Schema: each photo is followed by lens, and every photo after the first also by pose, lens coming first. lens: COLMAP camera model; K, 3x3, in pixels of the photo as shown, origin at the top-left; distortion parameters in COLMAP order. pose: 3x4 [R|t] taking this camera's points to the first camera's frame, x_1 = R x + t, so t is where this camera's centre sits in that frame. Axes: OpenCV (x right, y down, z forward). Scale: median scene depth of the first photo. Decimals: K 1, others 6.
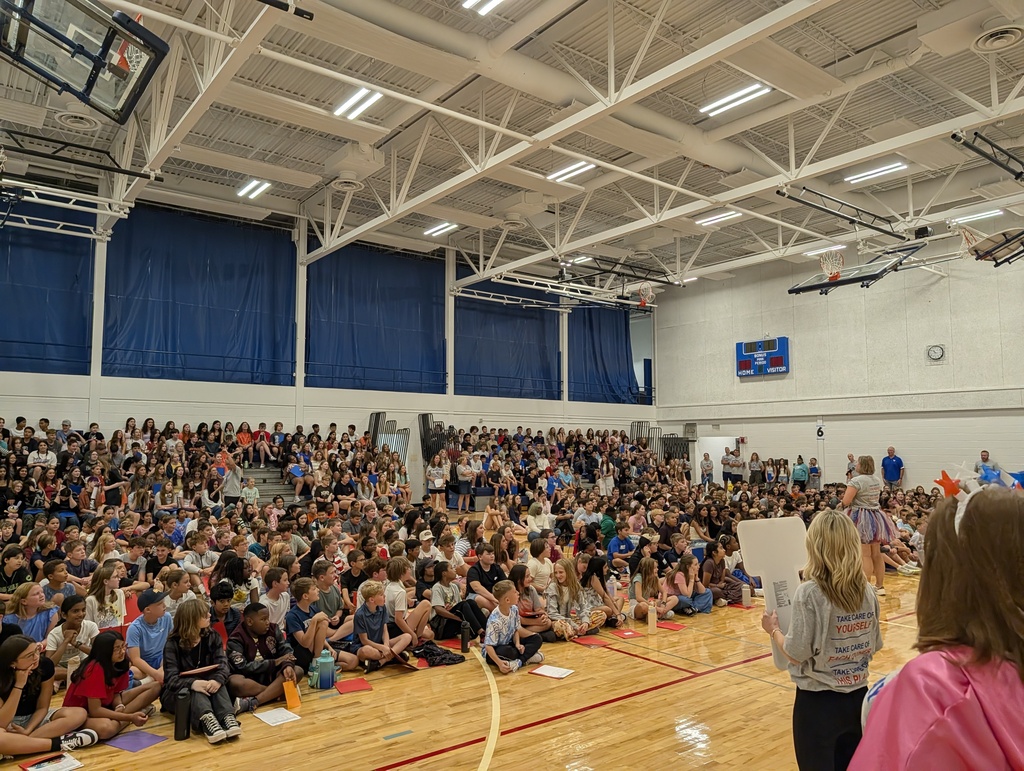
lens RADIAL K [[736.0, 0, 512.0], [0, 736.0, 385.5], [0, 0, 1]] dist [0.048859, -0.068158]
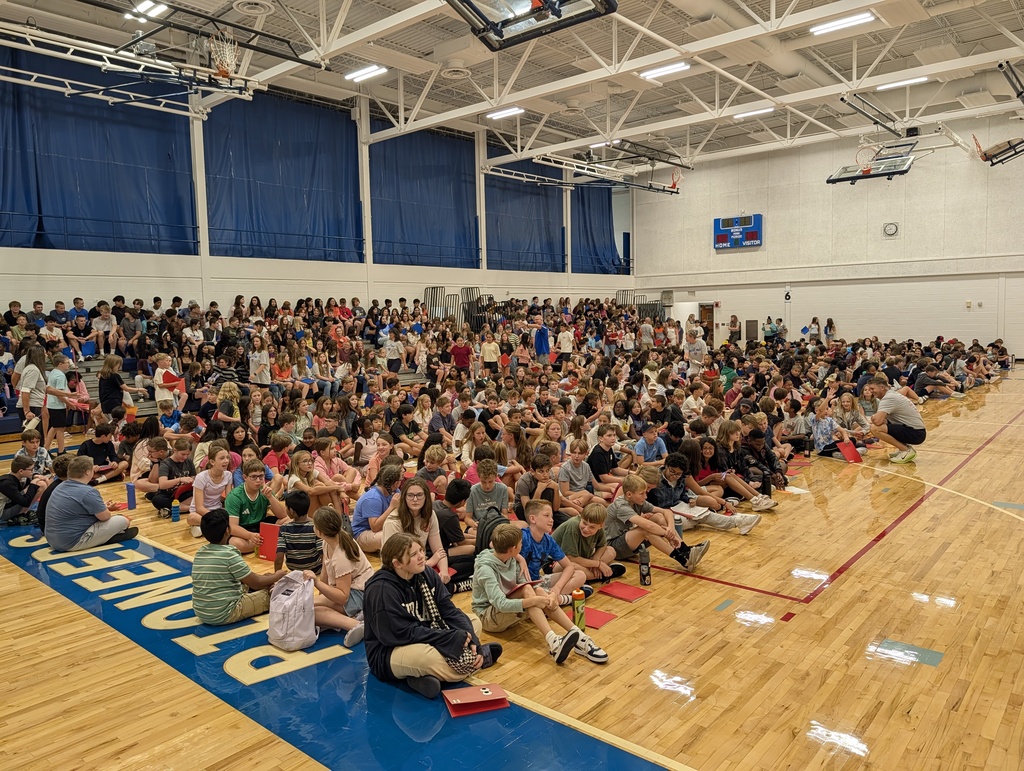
lens RADIAL K [[736.0, 0, 512.0], [0, 736.0, 385.5], [0, 0, 1]] dist [0.048859, -0.068158]
pose [[0.979076, -0.042763, 0.198953, -0.266226], [0.006155, 0.983447, 0.181092, -0.014726], [-0.203403, -0.176078, 0.963132, -0.087804]]
